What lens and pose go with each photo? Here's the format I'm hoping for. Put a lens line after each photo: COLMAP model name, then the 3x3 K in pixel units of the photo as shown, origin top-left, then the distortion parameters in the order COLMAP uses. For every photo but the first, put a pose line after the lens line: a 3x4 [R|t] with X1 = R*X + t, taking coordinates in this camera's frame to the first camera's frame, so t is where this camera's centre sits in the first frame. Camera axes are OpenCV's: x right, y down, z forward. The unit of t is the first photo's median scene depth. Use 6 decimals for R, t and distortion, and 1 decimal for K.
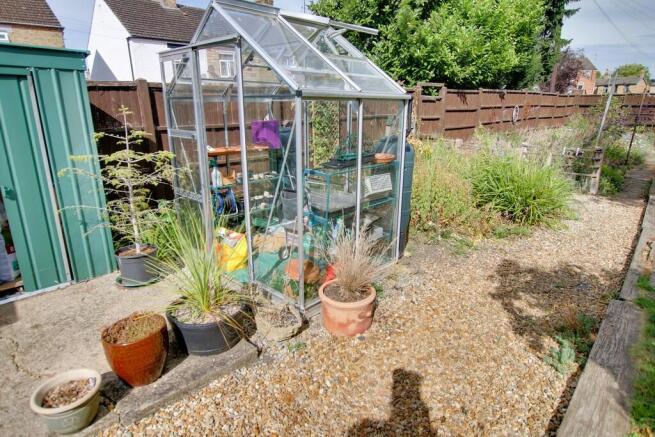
lens RADIAL K [[382.1, 0, 327.6], [0, 382.1, 218.8], [0, 0, 1]] dist [-0.006816, 0.000809]
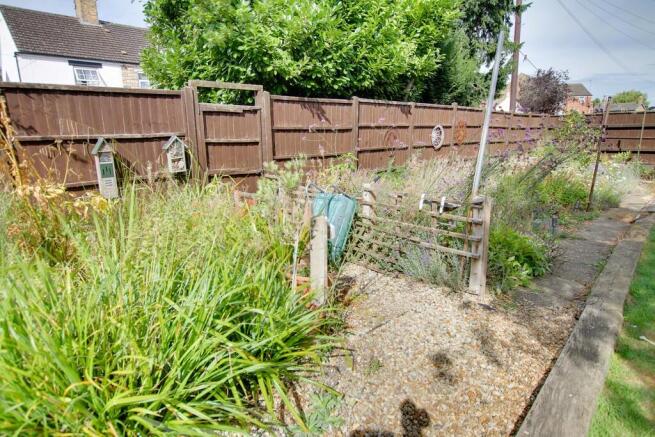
lens RADIAL K [[382.1, 0, 327.0], [0, 382.1, 217.9], [0, 0, 1]] dist [-0.006816, 0.000809]
pose [[0.999910, -0.001384, -0.013339, 0.343759], [0.000423, 0.997423, -0.071745, -0.083236], [0.013404, 0.071733, 0.997334, 0.340436]]
